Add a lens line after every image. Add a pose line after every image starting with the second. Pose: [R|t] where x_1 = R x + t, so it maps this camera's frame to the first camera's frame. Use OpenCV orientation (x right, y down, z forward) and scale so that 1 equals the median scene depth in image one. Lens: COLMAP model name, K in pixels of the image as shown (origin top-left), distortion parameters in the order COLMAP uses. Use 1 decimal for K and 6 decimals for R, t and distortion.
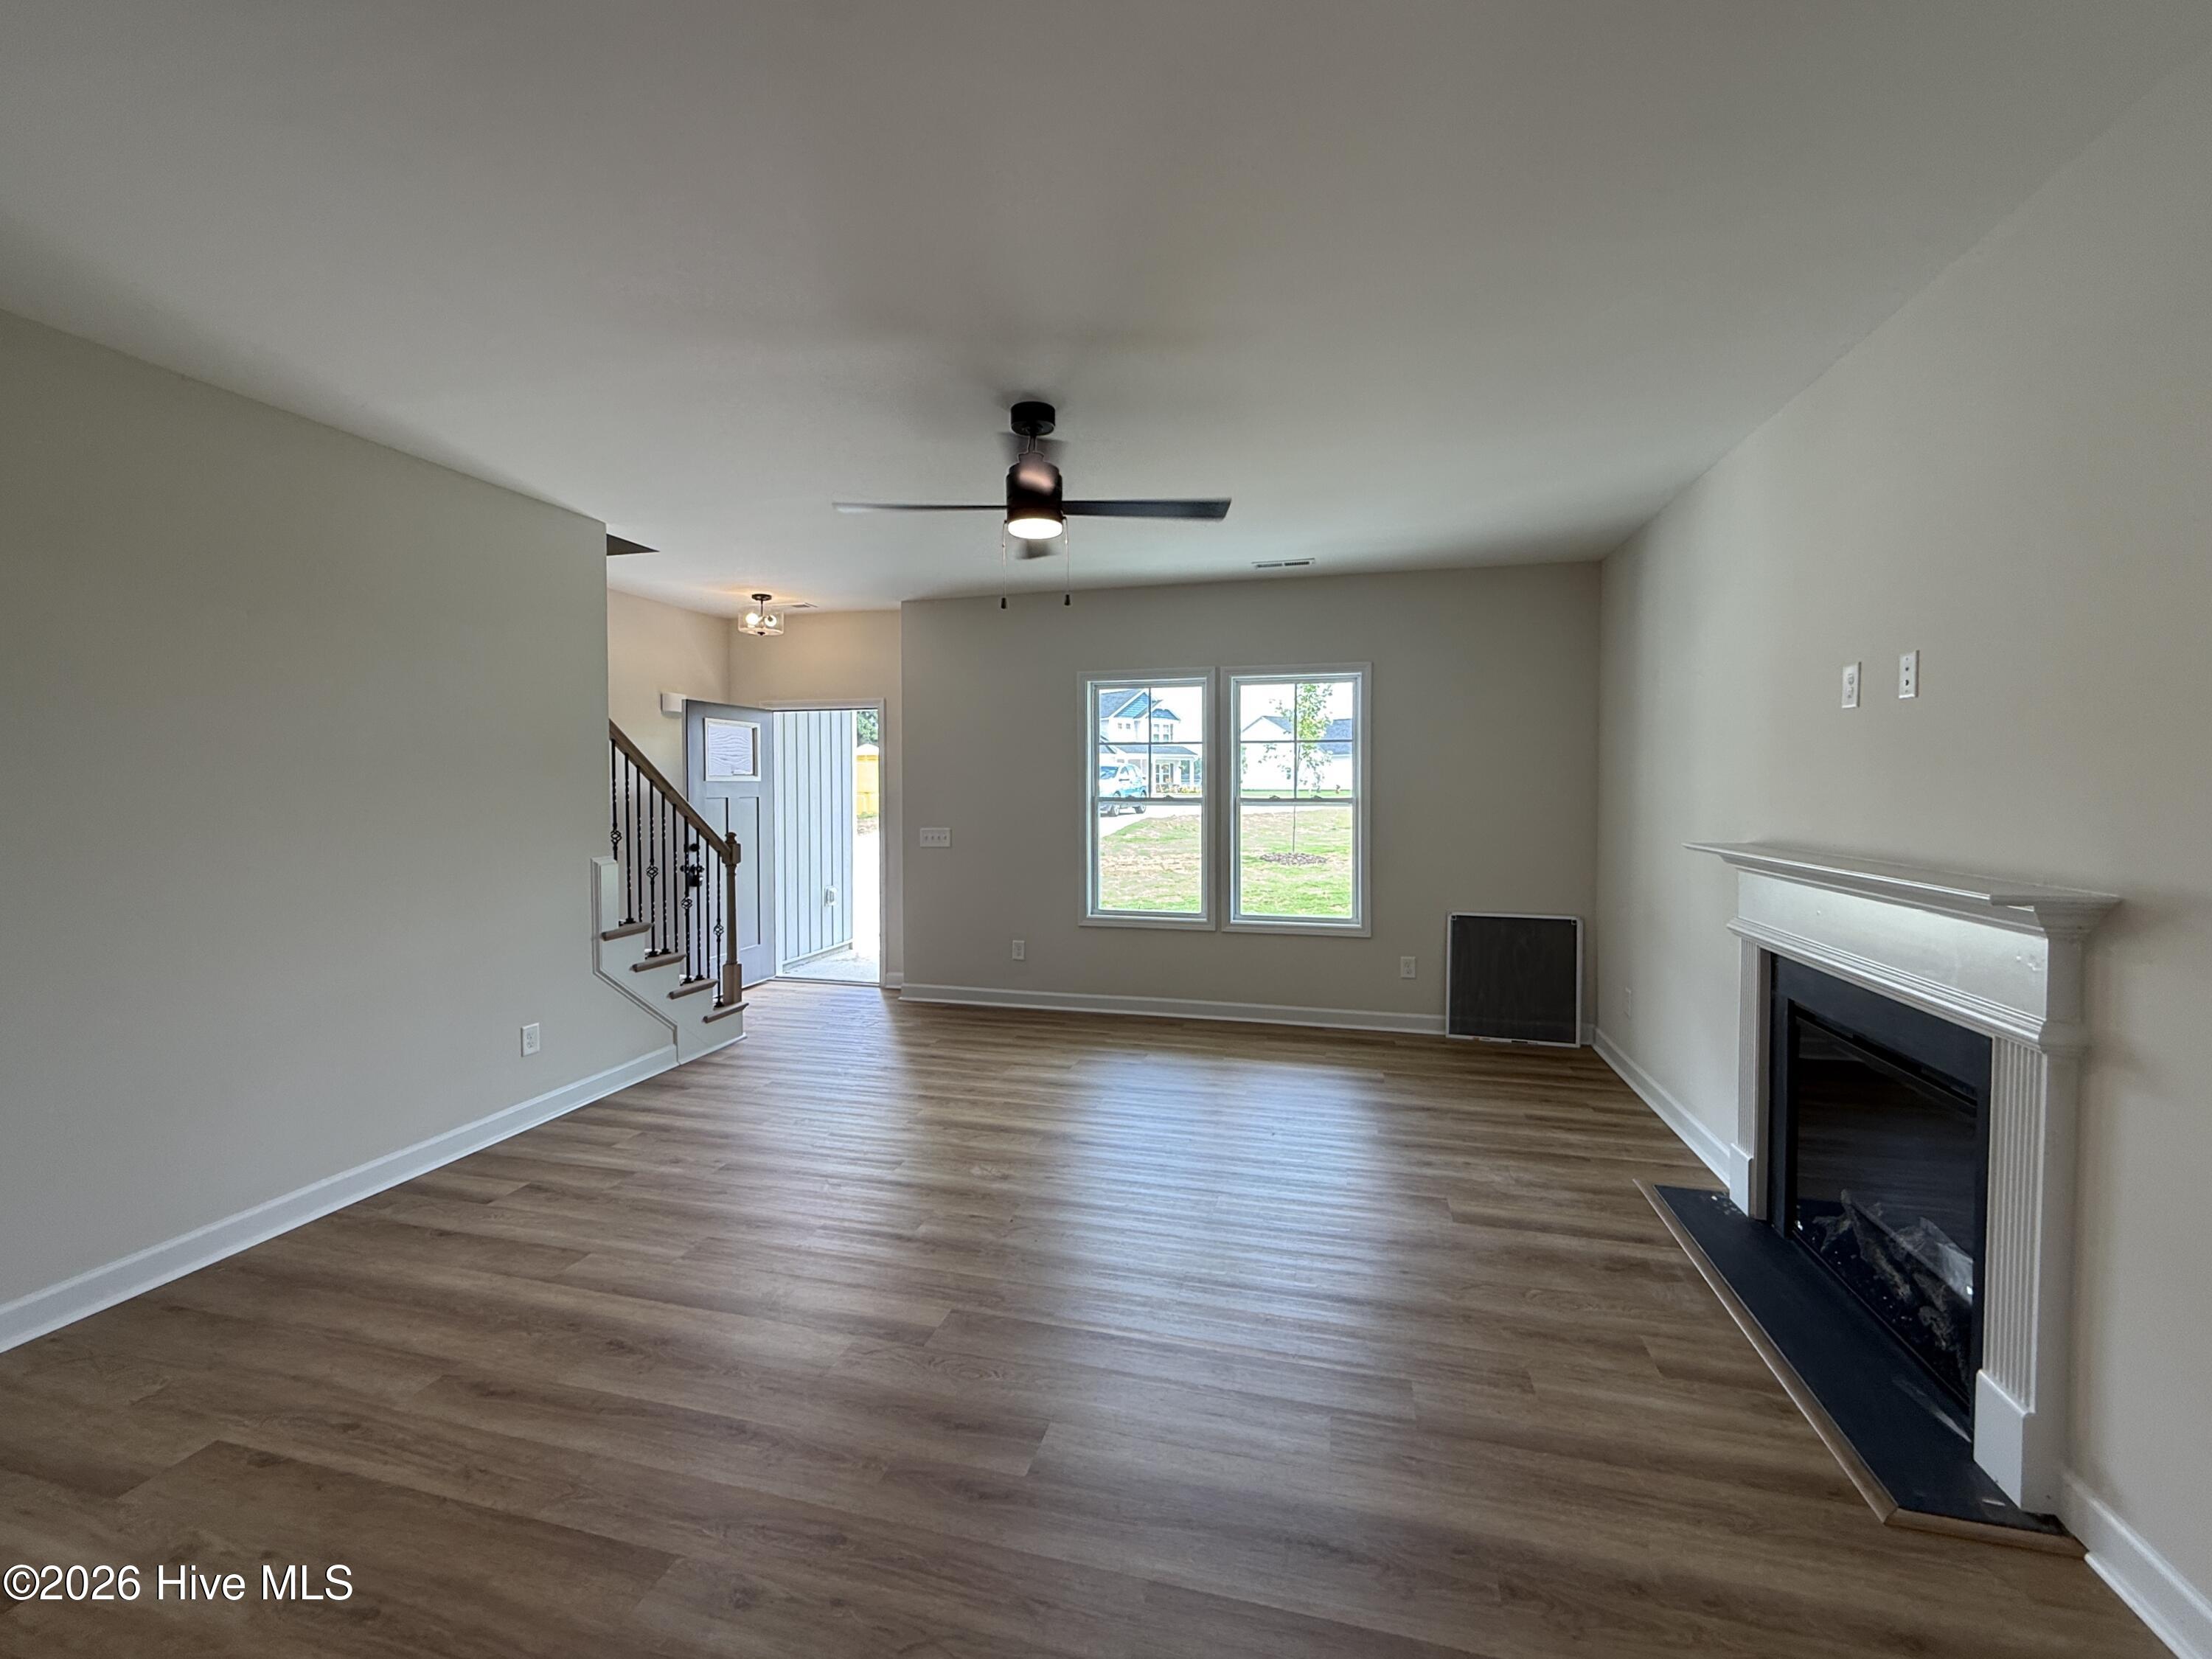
lens RADIAL K [[892.1, 0, 1112.6], [0, 892.1, 814.5], [0, 0, 1]] dist [0.002890, 0.000043]
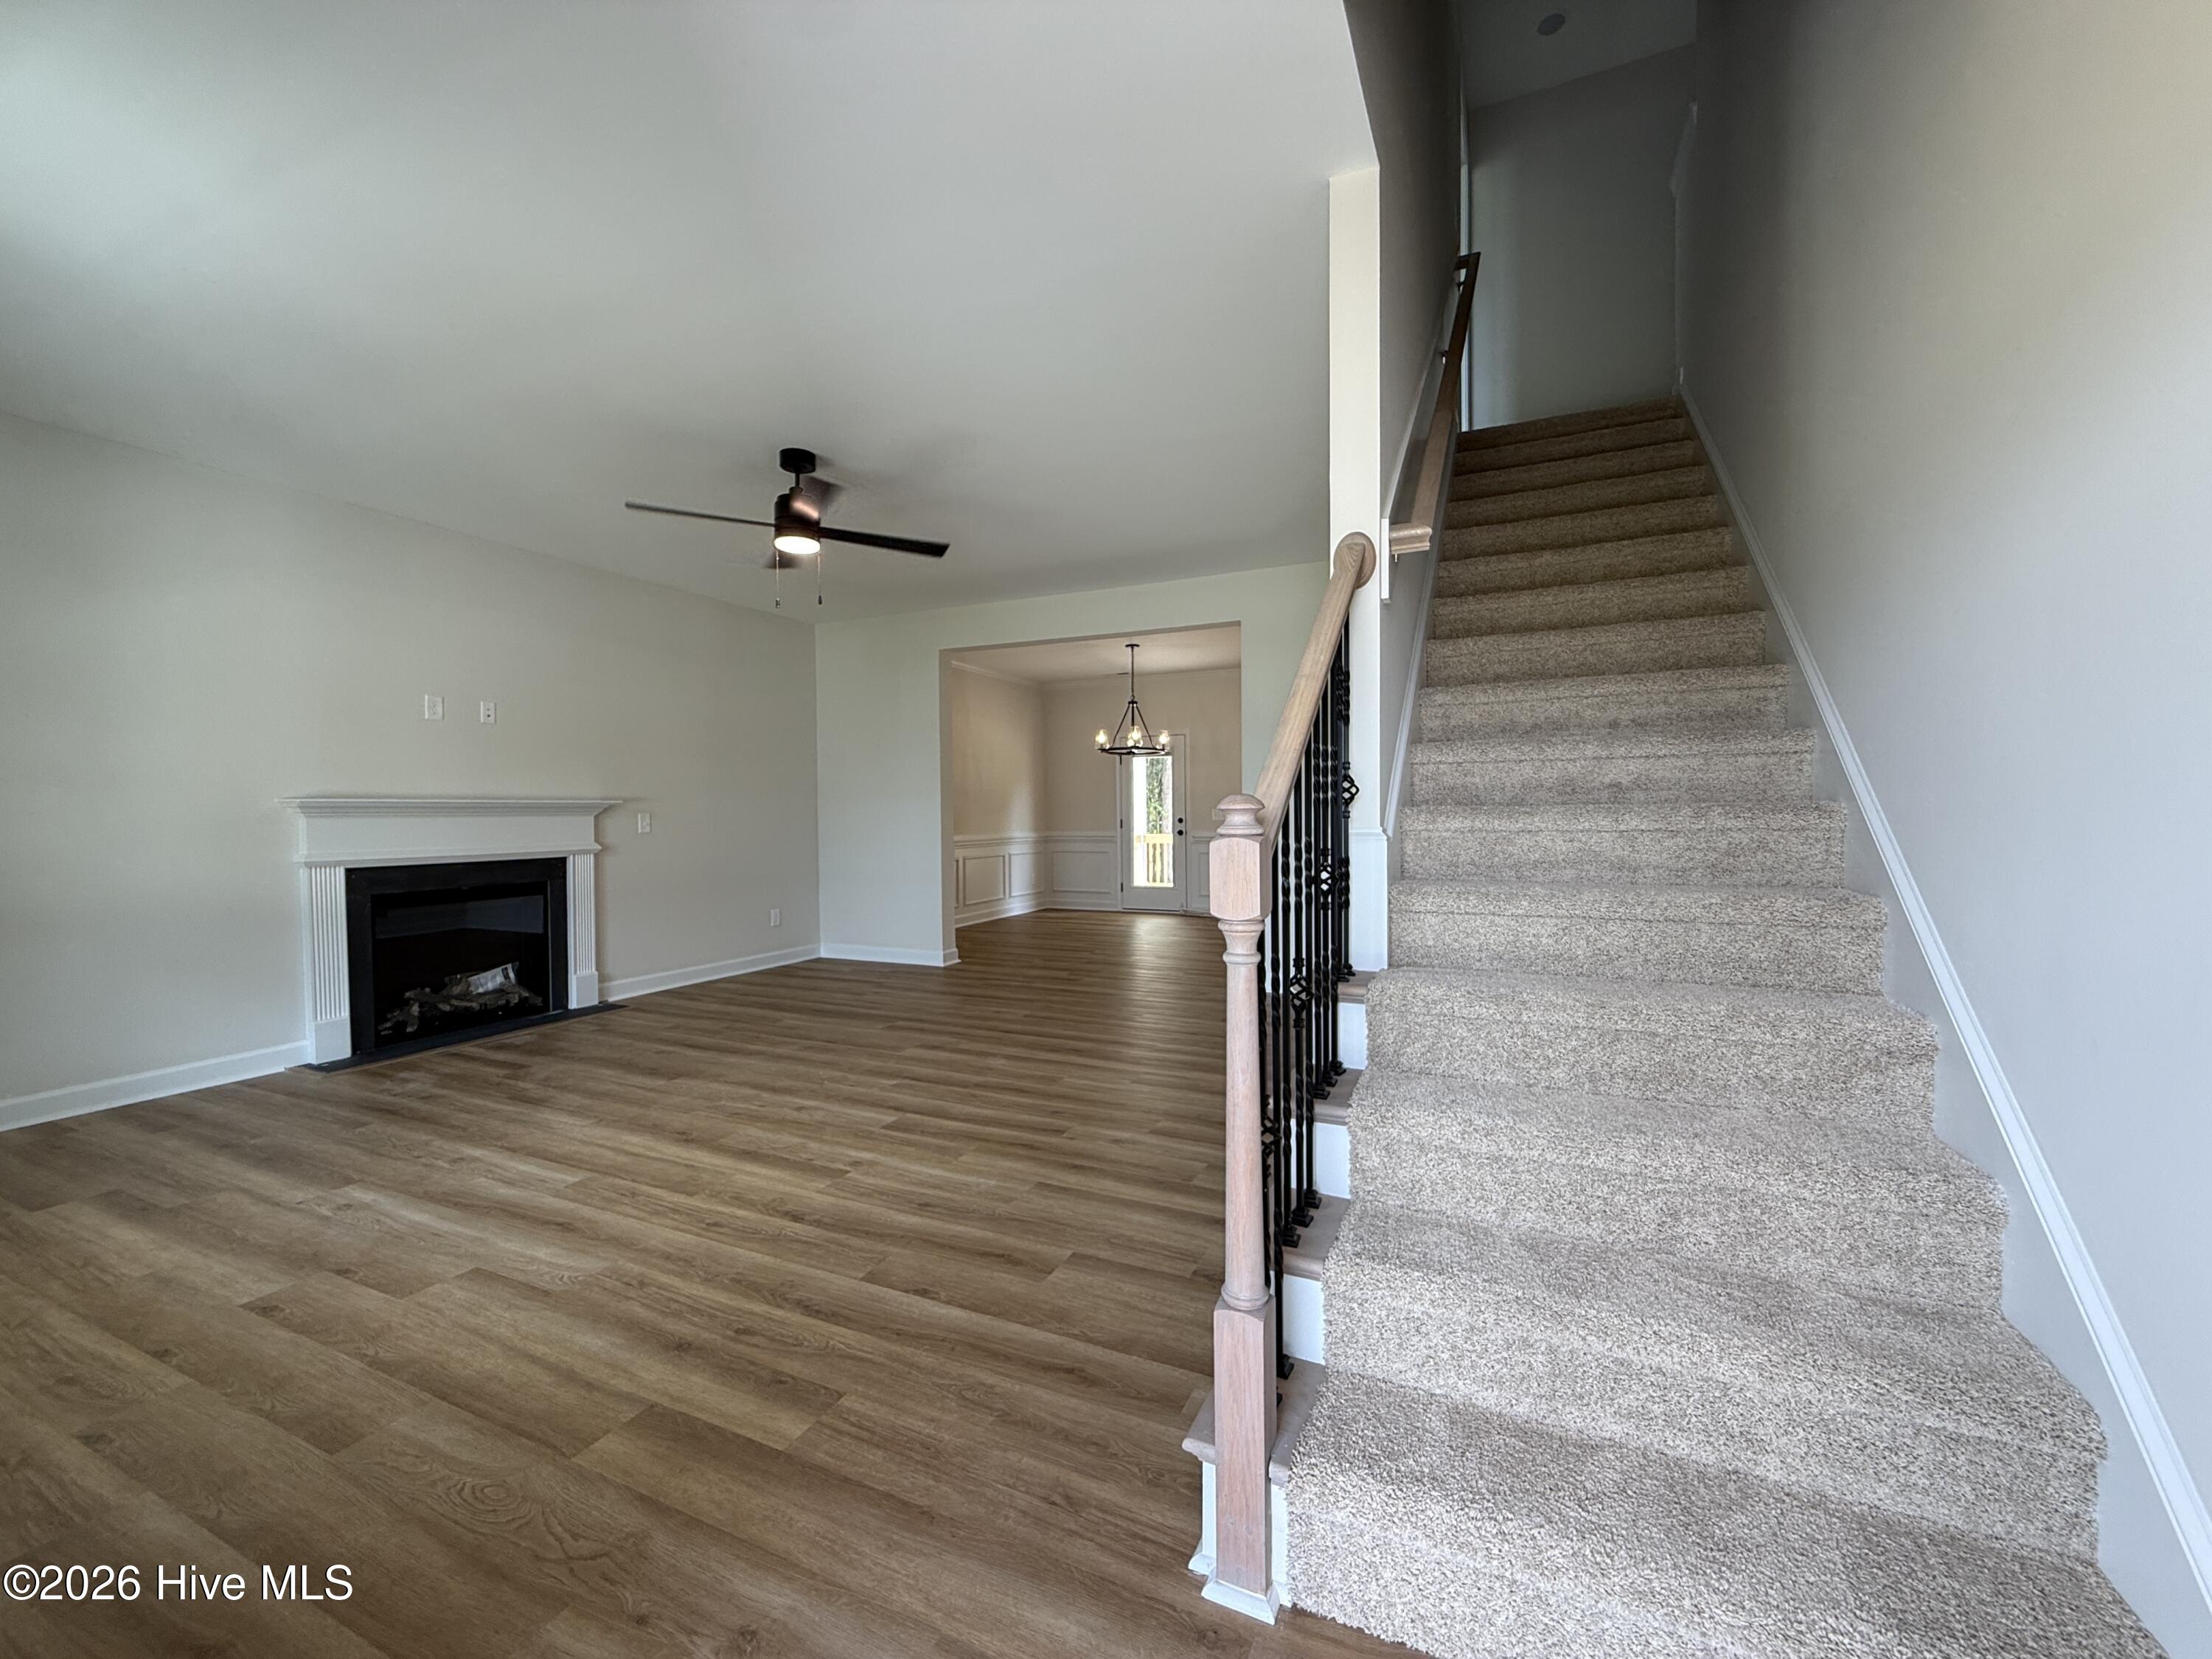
lens RADIAL K [[892.1, 0, 1108.6], [0, 892.1, 828.9], [0, 0, 1]] dist [0.002890, 0.000043]
pose [[-0.982607, -0.003830, 0.185658, -0.363570], [0.005097, 0.998854, 0.047582, 0.010596], [-0.185627, 0.047701, -0.981462, 1.045357]]
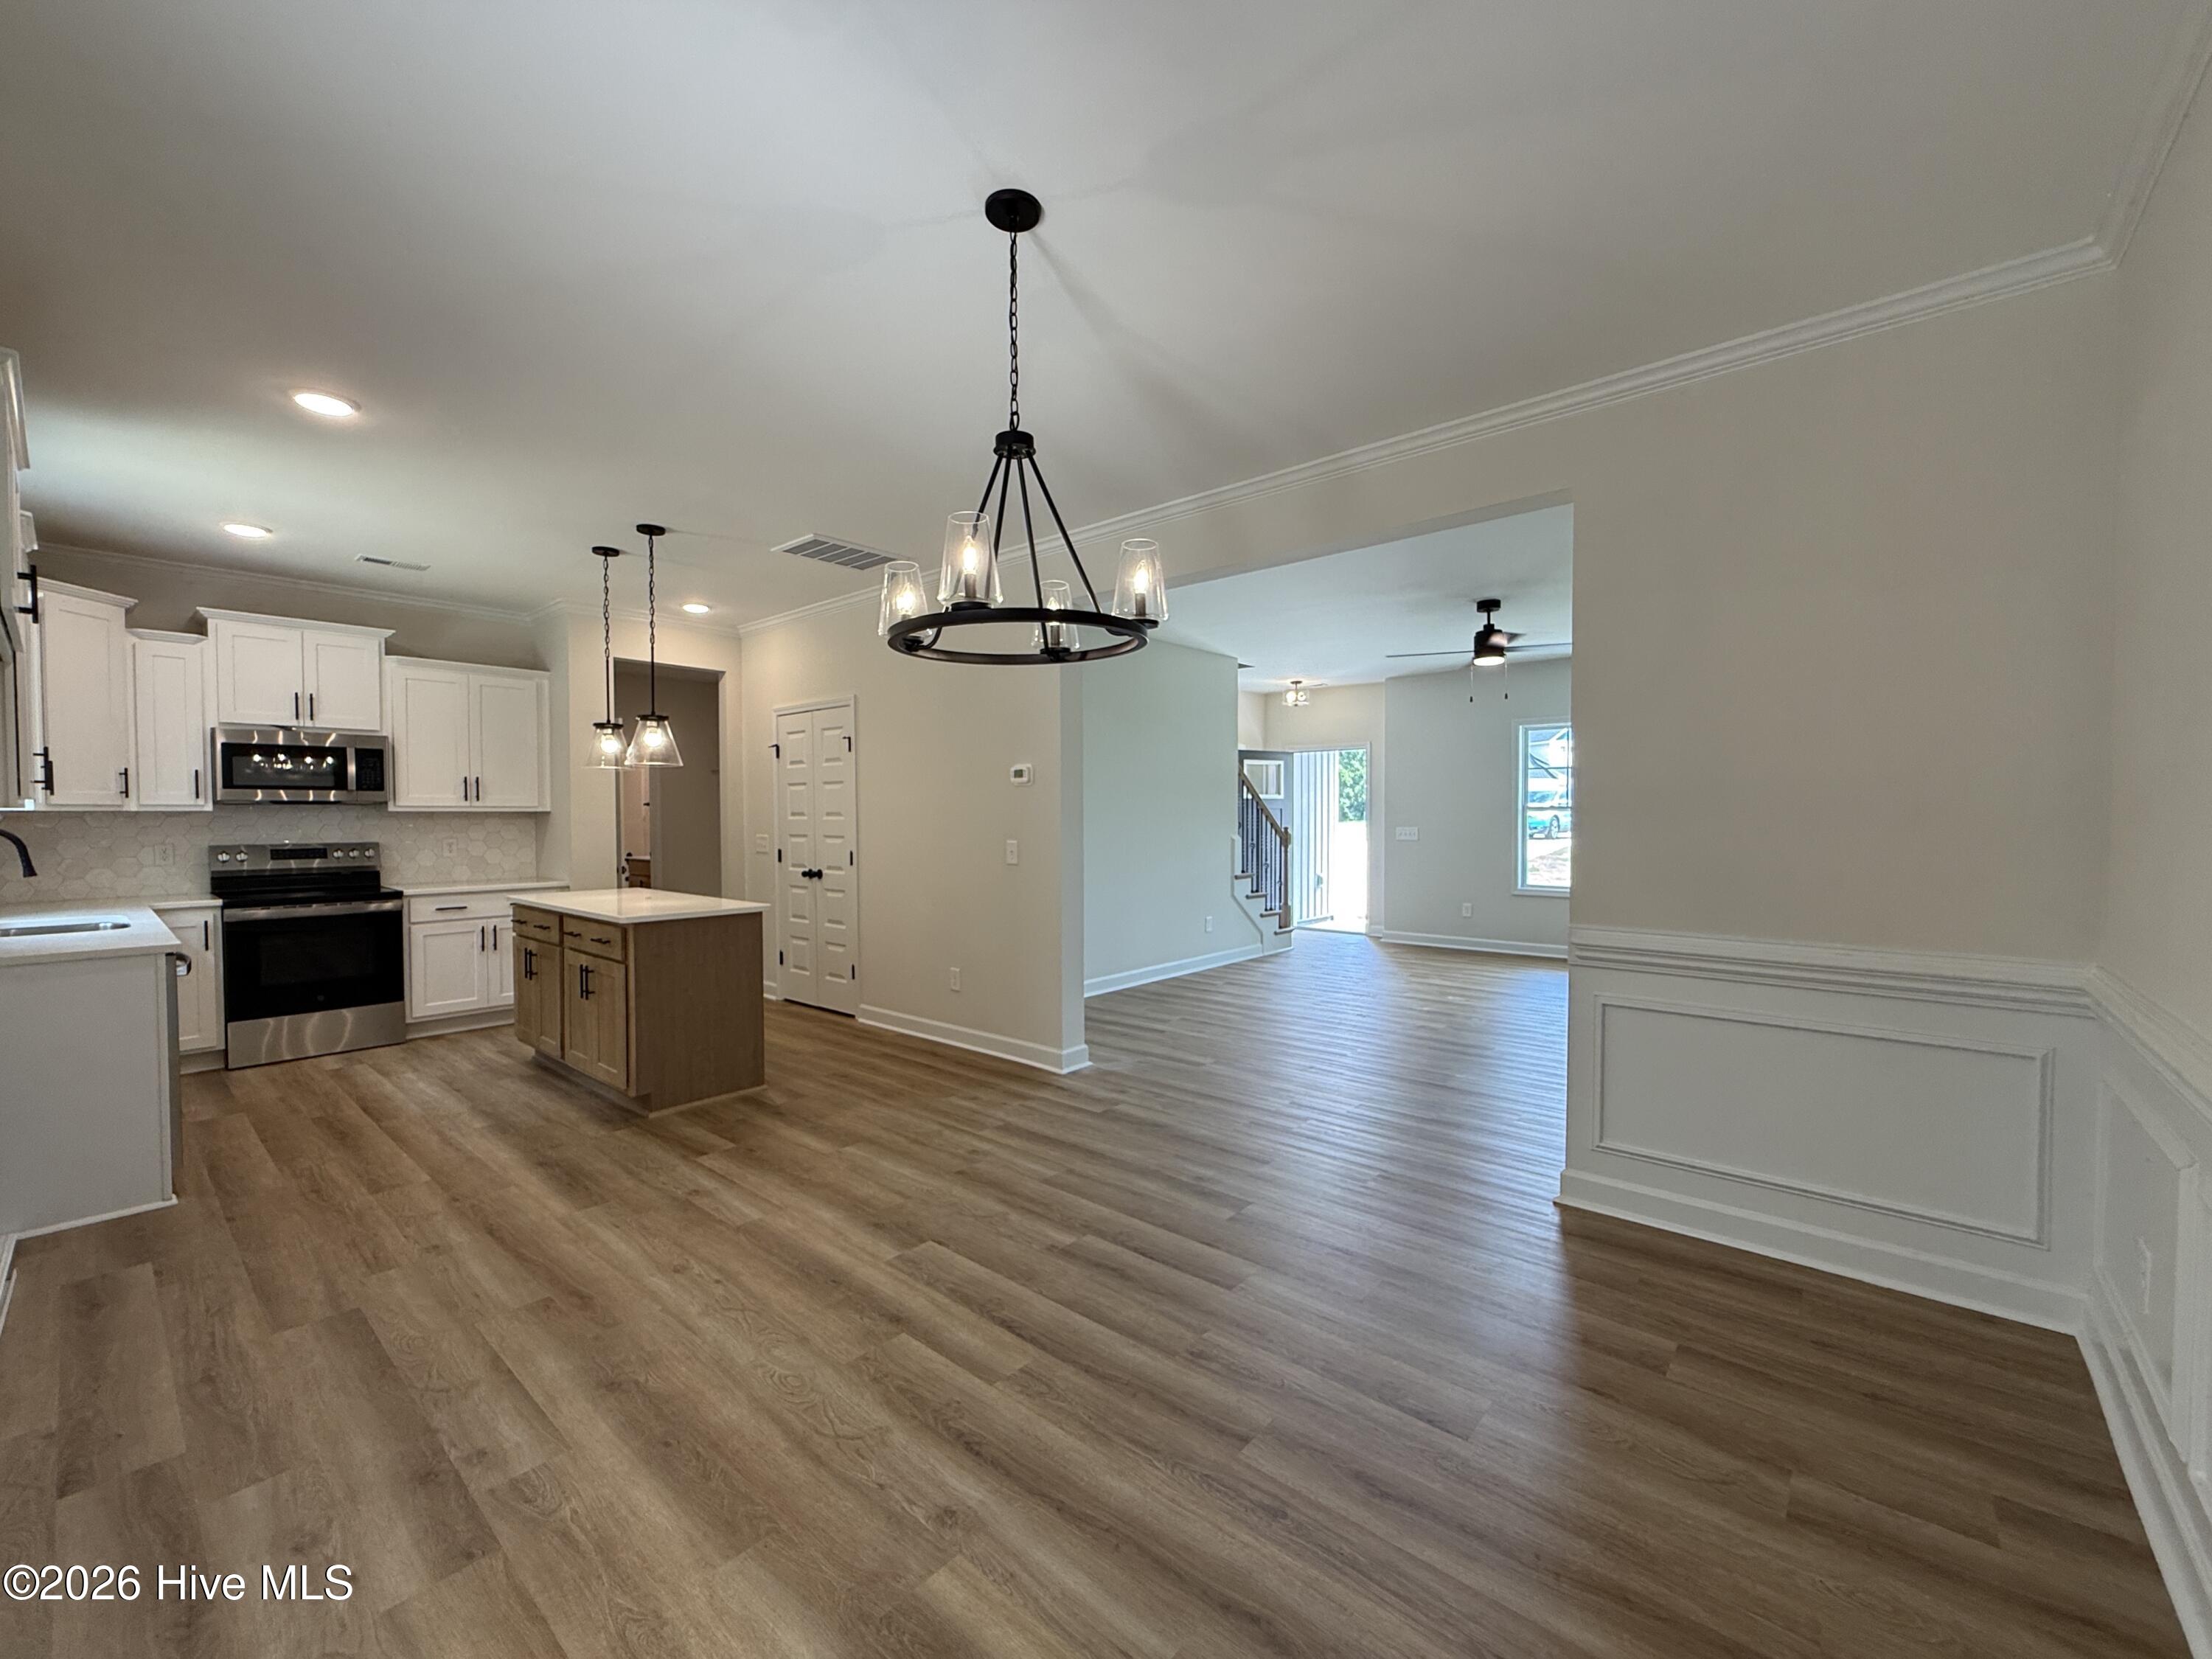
lens RADIAL K [[892.1, 0, 1118.1], [0, 892.1, 836.8], [0, 0, 1]] dist [0.002890, 0.000043]
pose [[0.897593, 0.007875, -0.440755, 0.032449], [-0.011693, 0.999914, -0.005947, 0.056187], [0.440671, 0.010492, 0.897608, -0.683003]]
